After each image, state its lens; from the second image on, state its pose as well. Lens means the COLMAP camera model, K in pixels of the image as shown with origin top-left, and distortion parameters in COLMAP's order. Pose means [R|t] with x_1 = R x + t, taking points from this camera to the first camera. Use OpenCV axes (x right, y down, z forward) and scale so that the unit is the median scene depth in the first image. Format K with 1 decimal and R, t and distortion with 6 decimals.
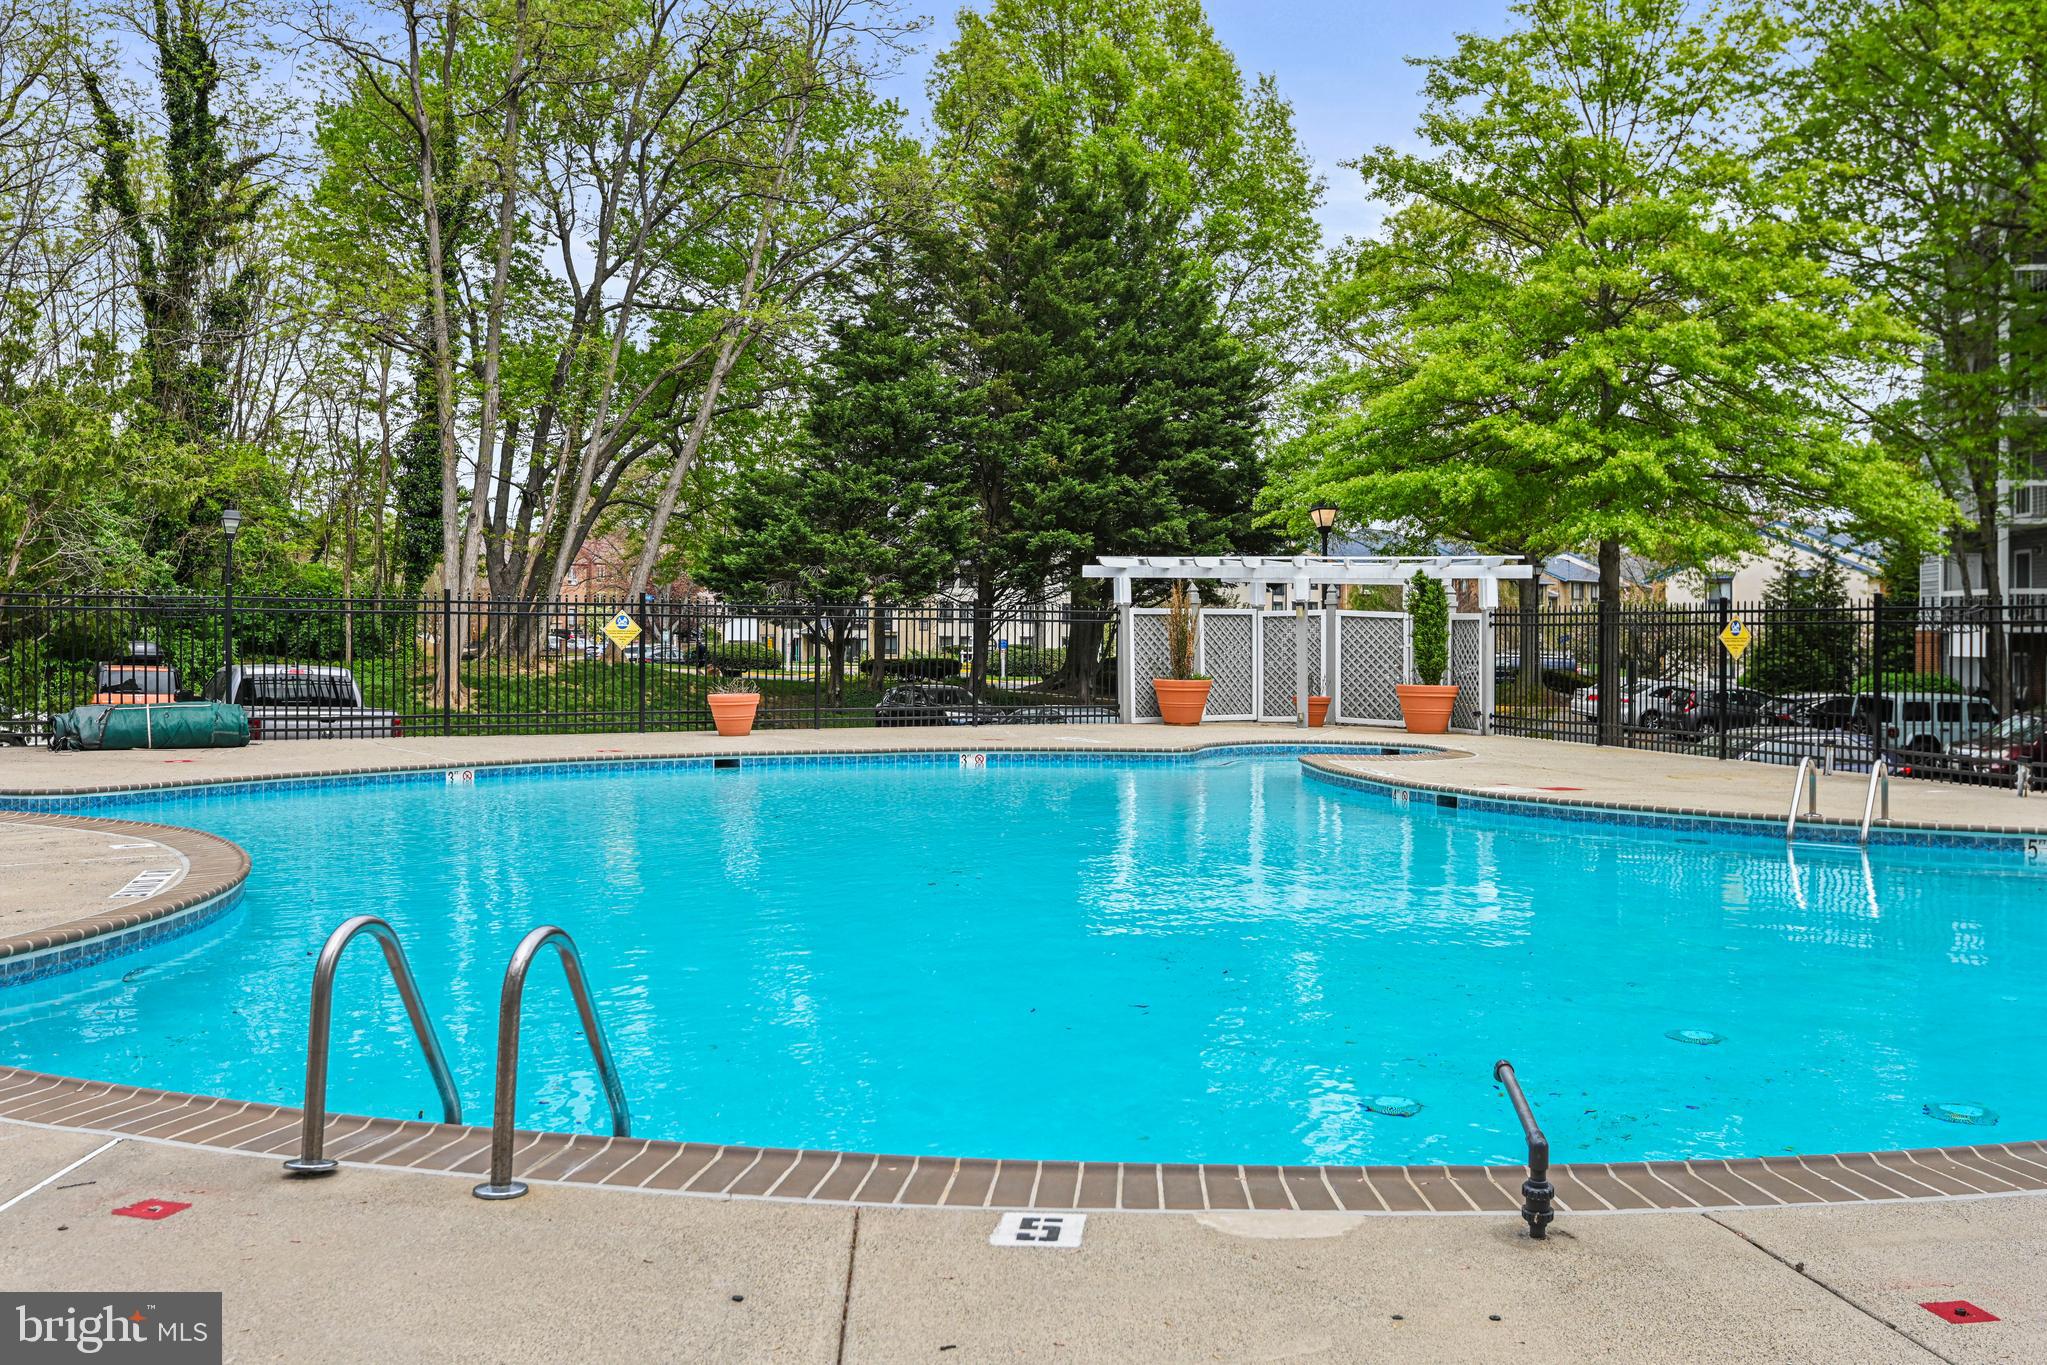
lens RADIAL K [[1839.0, 0, 1023.7], [0, 1839.0, 676.5], [0, 0, 1]] dist [0.006520, -0.000039]
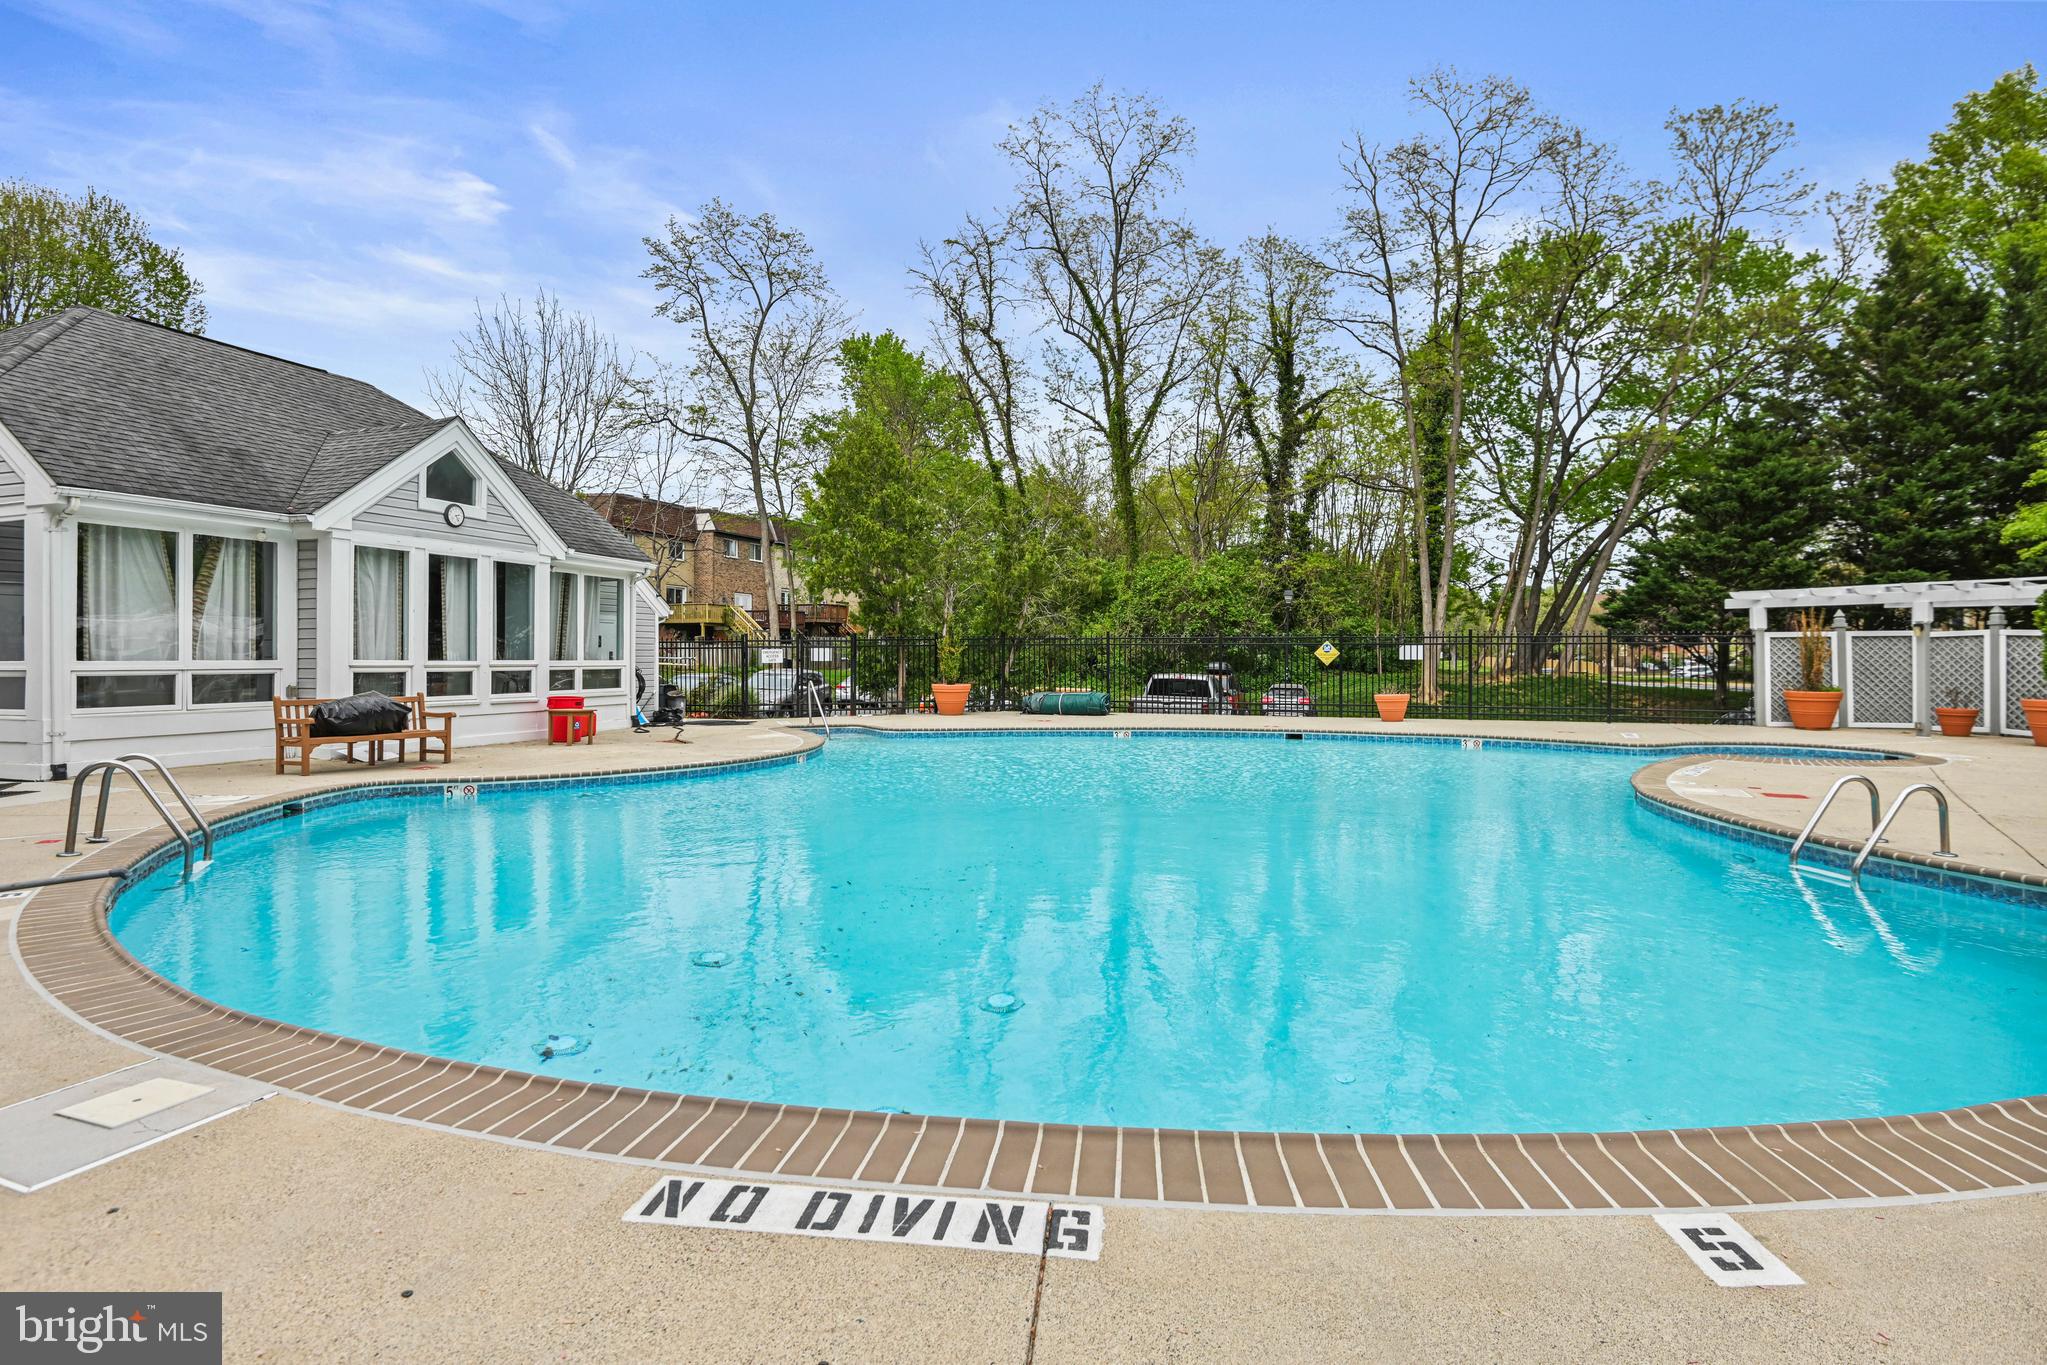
lens RADIAL K [[1056.1, 0, 1023.8], [0, 1056.1, 678.5], [0, 0, 1]] dist [-0.003595, -0.000672]
pose [[0.660095, 0.009886, -0.751117, 0.261687], [-0.012770, 0.999917, 0.001939, -0.001147], [0.751074, 0.008312, 0.660166, 0.154483]]
